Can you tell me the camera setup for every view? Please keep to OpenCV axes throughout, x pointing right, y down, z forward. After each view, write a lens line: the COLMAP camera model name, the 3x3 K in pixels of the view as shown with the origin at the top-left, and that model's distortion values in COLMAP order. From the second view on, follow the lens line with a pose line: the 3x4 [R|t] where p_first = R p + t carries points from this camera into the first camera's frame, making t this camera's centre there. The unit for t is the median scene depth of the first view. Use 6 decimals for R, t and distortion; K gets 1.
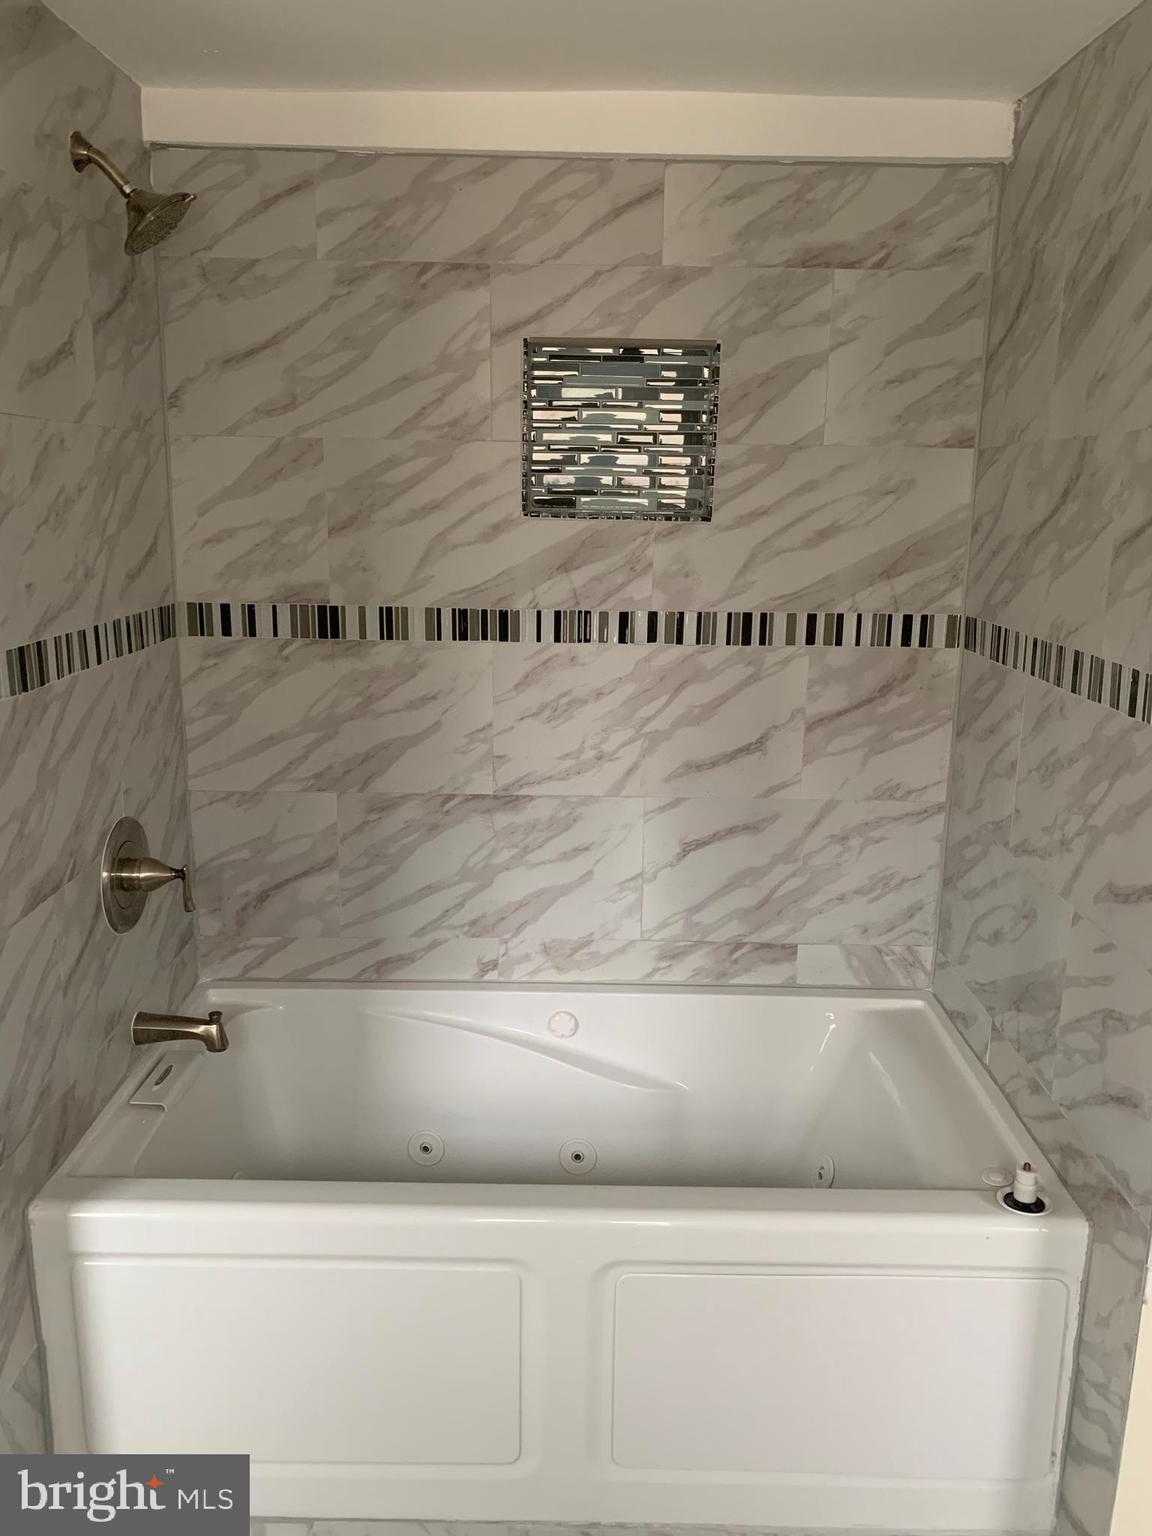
lens RADIAL K [[1183.3, 0, 575.9], [0, 1183.3, 775.9], [0, 0, 1]] dist [0.023634, -0.005628]
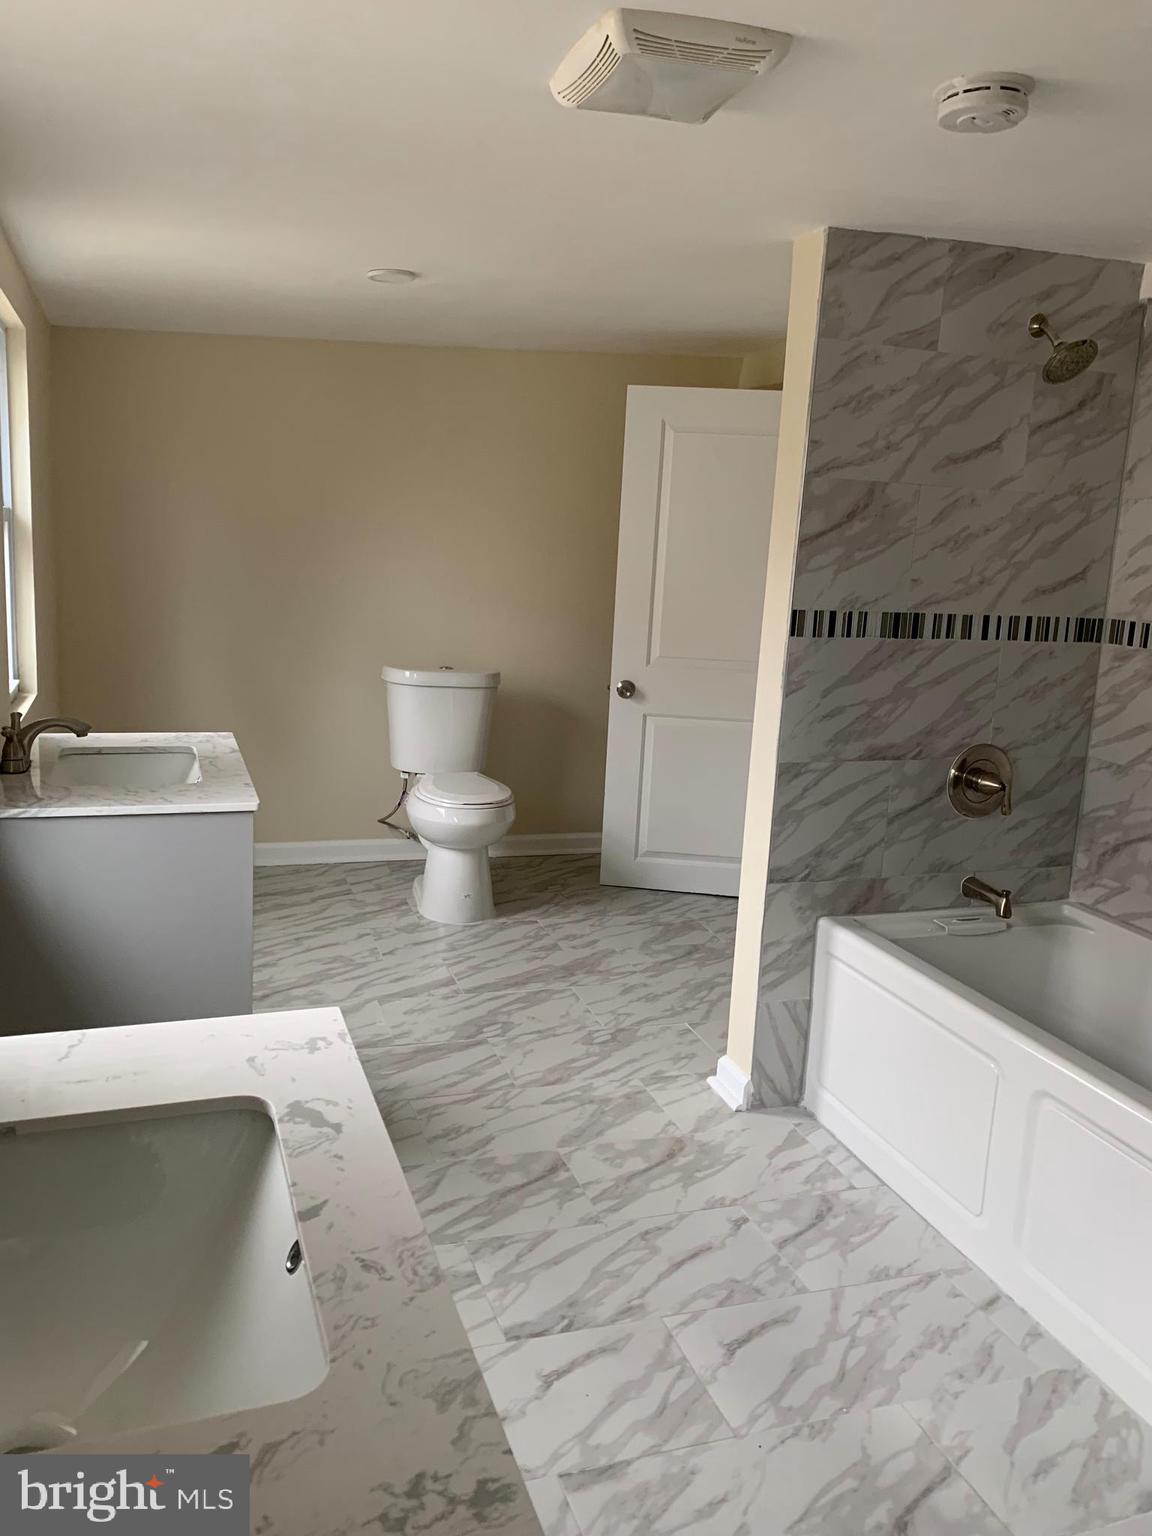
lens RADIAL K [[1208.7, 0, 574.6], [0, 1208.7, 764.2], [0, 0, 1]] dist [0.137680, -0.296283]
pose [[0.336039, 0.180952, -0.924302, 0.801483], [-0.267102, 0.959389, 0.090713, 0.052445], [0.903180, 0.216400, 0.370725, -0.053847]]
